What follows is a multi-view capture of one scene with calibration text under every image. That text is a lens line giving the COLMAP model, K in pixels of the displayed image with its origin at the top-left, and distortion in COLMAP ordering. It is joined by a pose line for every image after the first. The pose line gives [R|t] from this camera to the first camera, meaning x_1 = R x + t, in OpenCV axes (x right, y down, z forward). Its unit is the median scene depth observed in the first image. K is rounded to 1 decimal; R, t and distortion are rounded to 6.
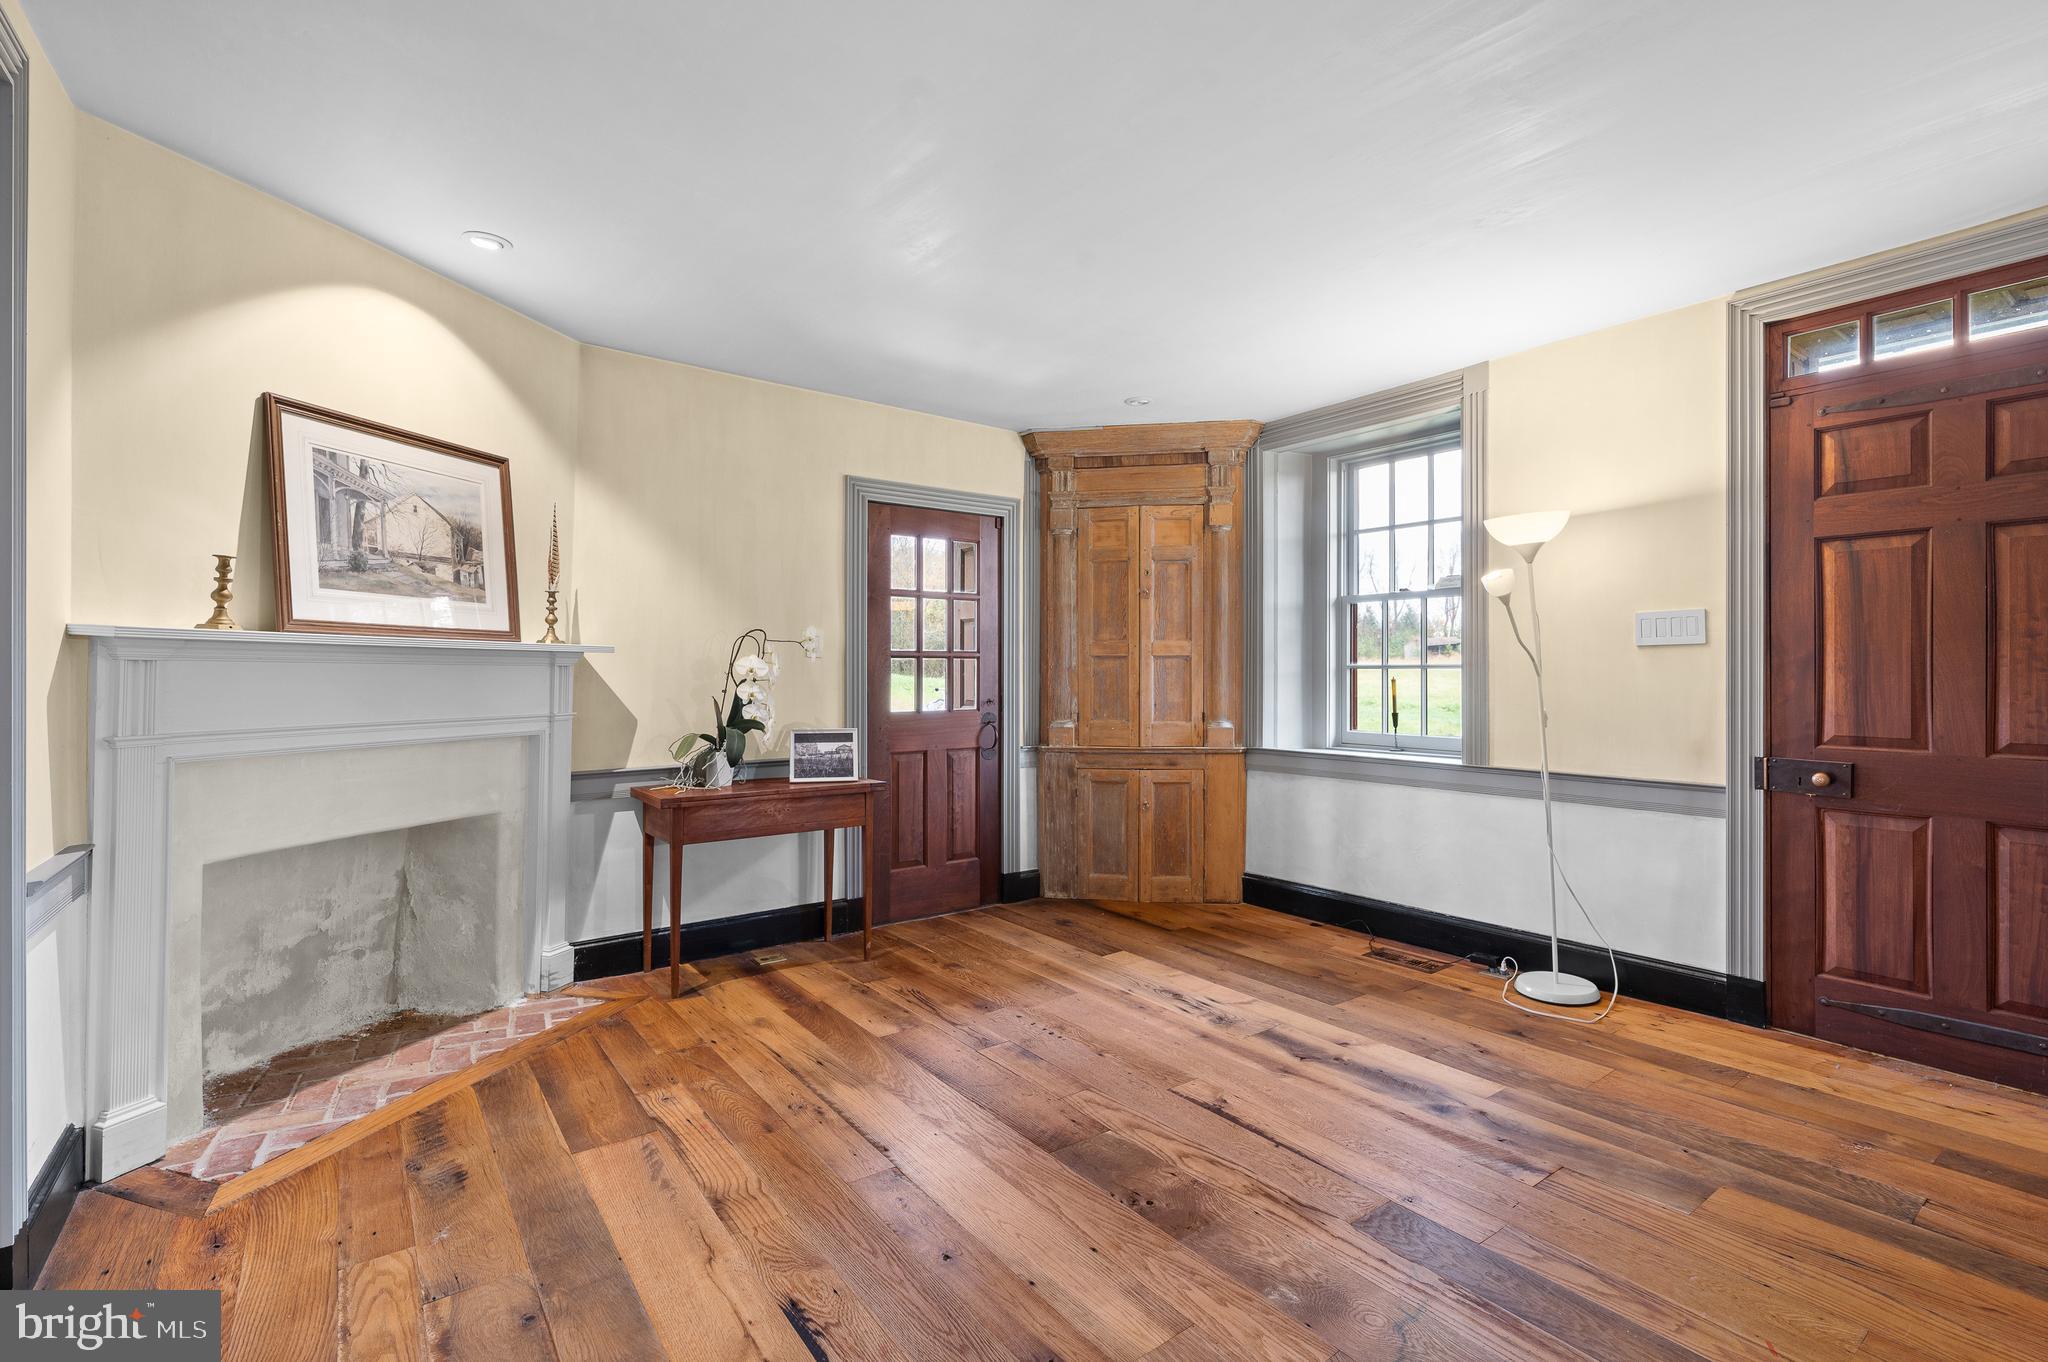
lens RADIAL K [[934.6, 0, 1027.3], [0, 934.6, 672.5], [0, 0, 1]] dist [0.011217, -0.000815]
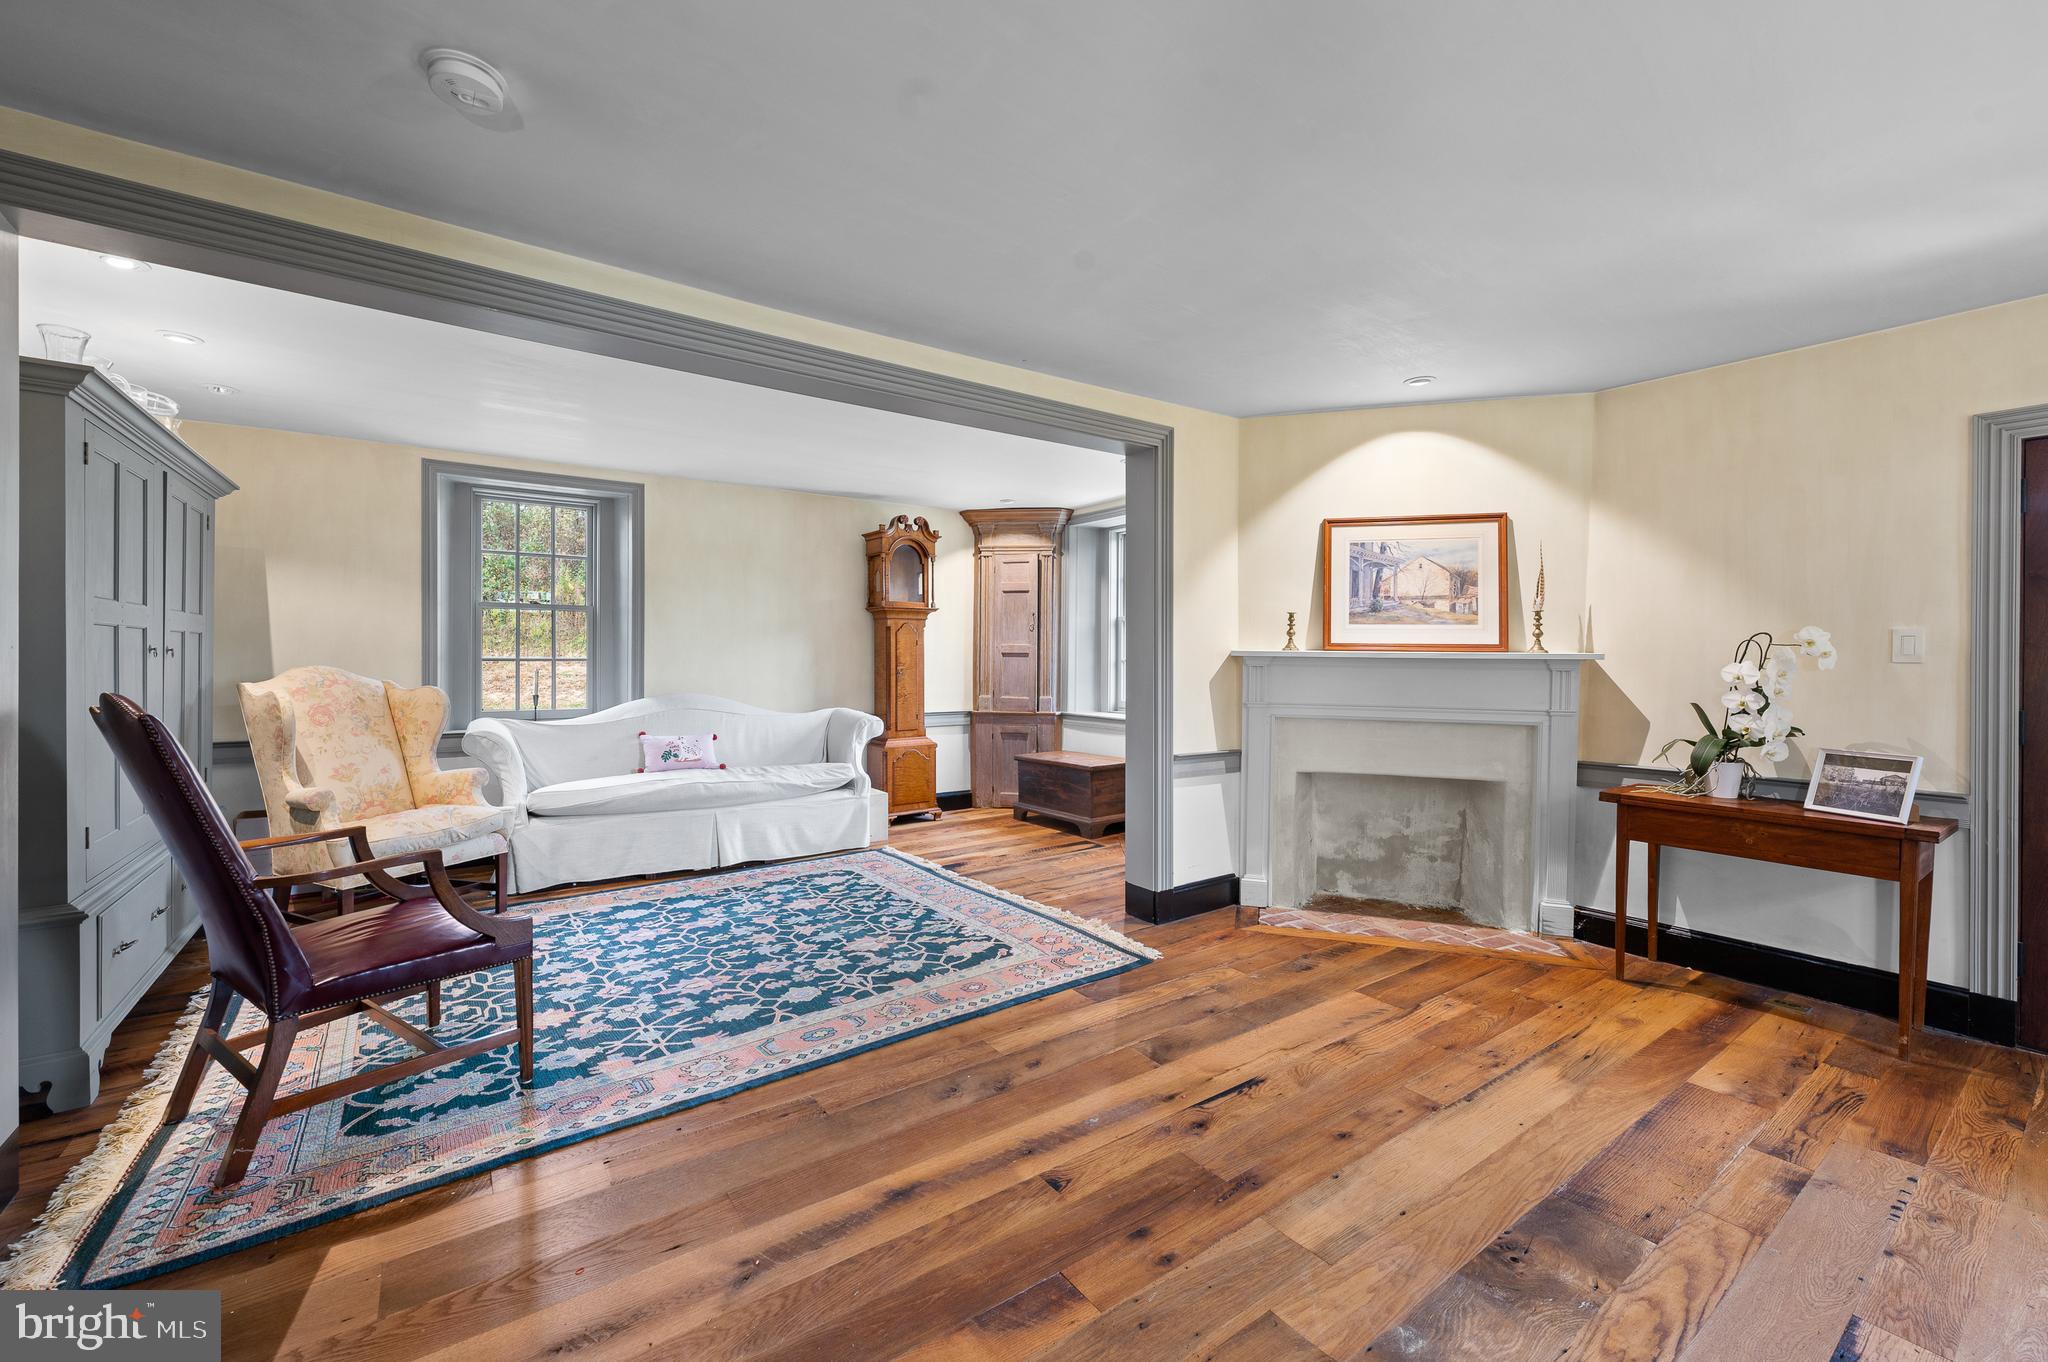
lens RADIAL K [[823.8, 0, 1026.4], [0, 823.8, 669.8], [0, 0, 1]] dist [0.003701, 0.000268]
pose [[-0.018499, 0.002185, -0.999826, 0.655813], [-0.016098, 0.999867, 0.002483, -0.000185], [0.999699, 0.016141, -0.018461, 0.372265]]
